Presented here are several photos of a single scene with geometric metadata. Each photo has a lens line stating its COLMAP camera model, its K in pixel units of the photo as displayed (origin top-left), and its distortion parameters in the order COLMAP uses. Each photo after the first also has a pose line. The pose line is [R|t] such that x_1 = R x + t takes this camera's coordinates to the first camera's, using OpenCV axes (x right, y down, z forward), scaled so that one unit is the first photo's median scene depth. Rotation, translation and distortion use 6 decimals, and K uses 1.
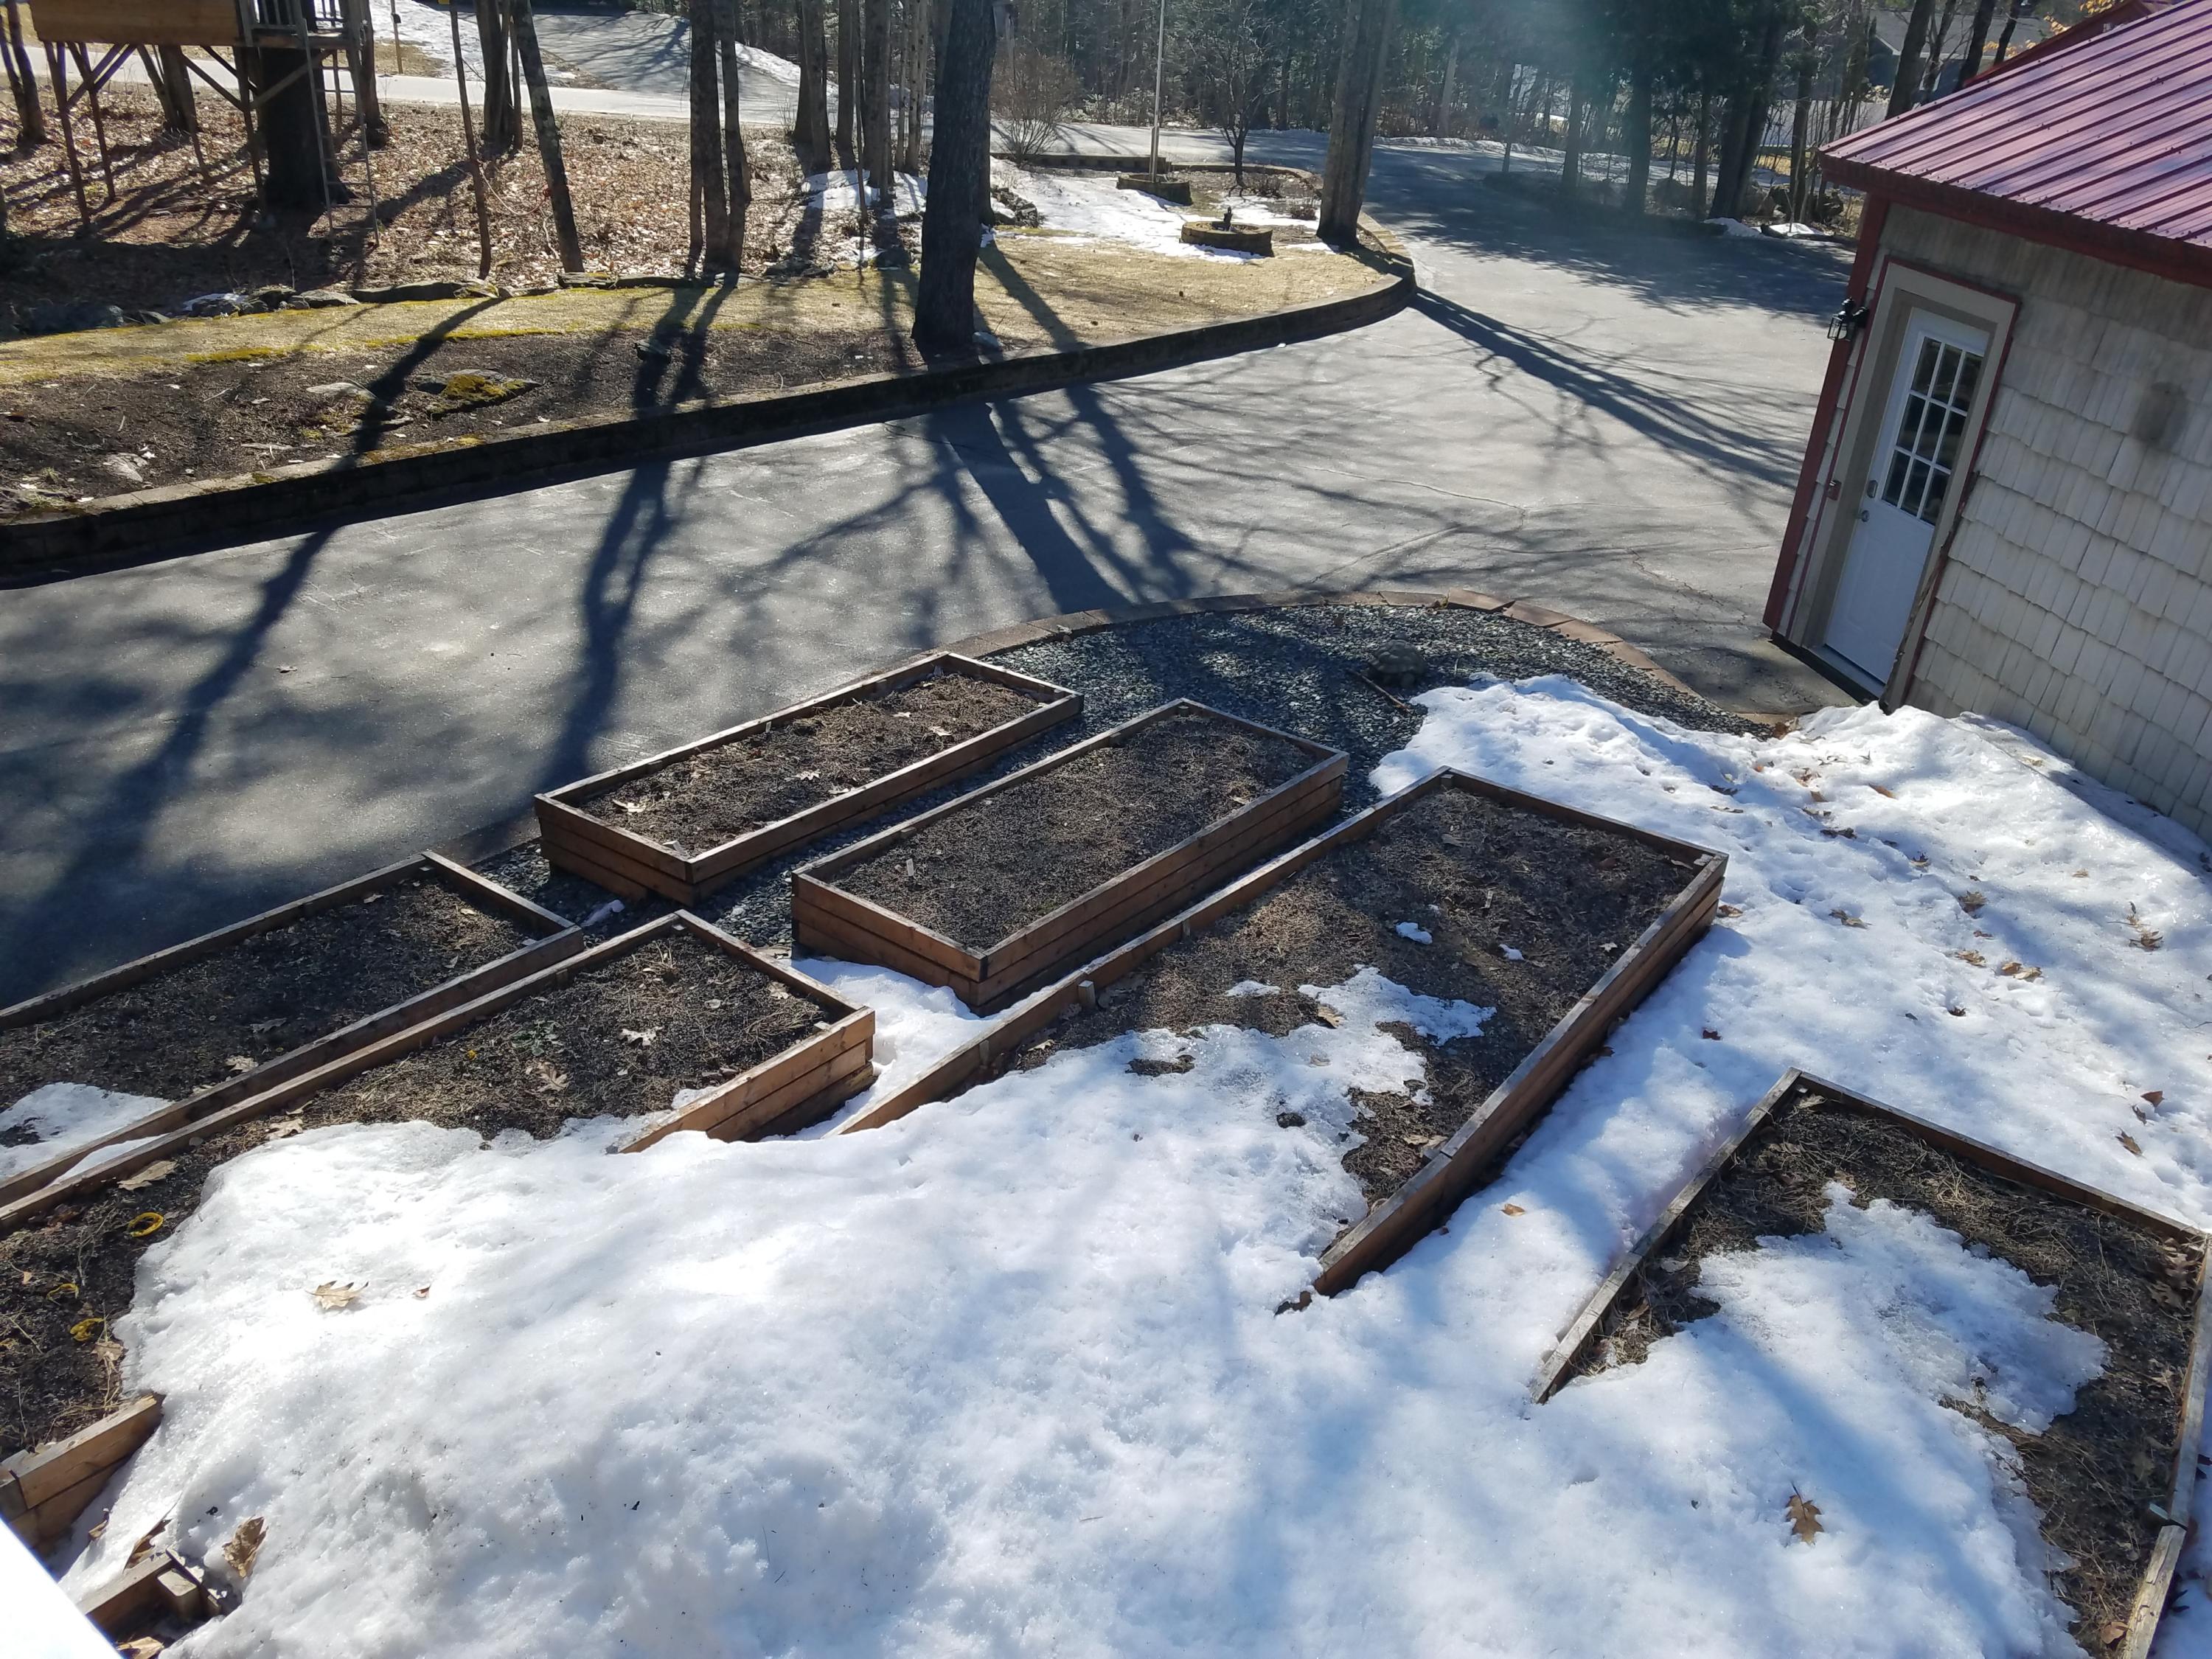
lens RADIAL K [[1673.3, 0, 1106.0], [0, 1673.3, 829.5], [0, 0, 1]] dist [0.078163, 0.000371]
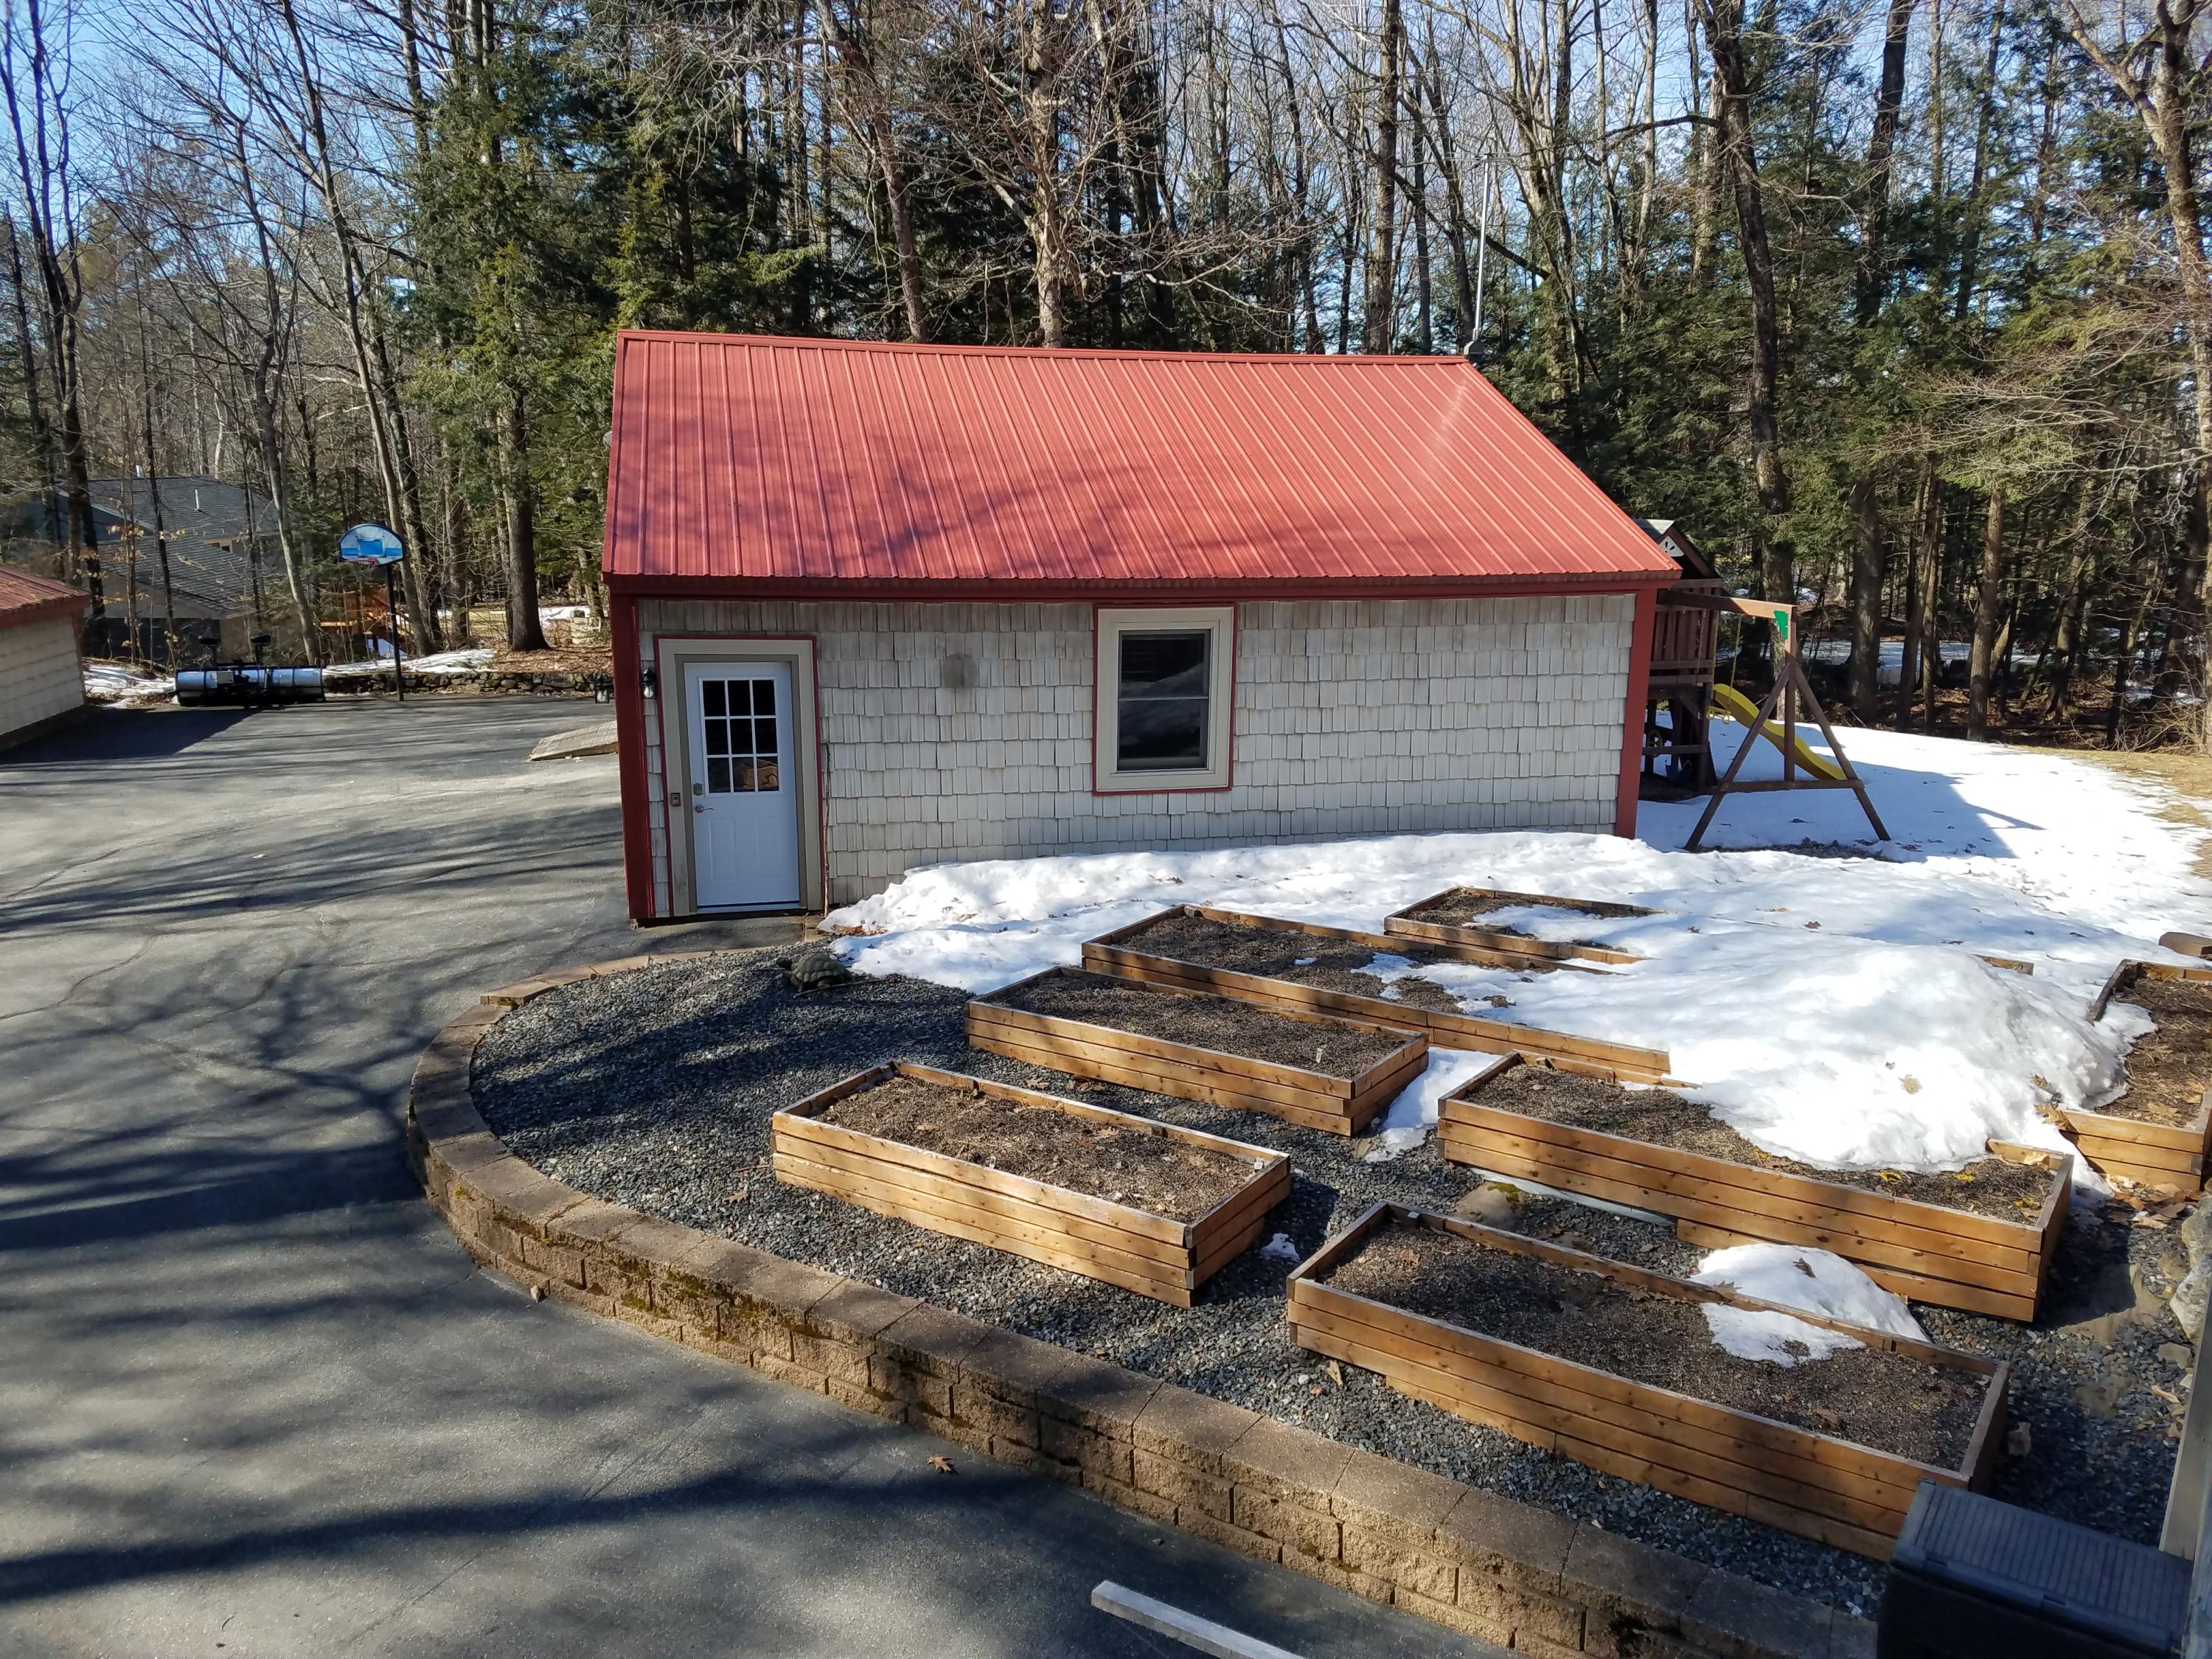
lens RADIAL K [[1771.5, 0, 1114.2], [0, 1771.5, 813.9], [0, 0, 1]] dist [0.127896, -0.168207]
pose [[-0.066790, -0.241260, 0.968159, -0.789386], [0.443574, 0.861986, 0.245403, -0.312069], [-0.893745, 0.445841, 0.049445, 0.513398]]
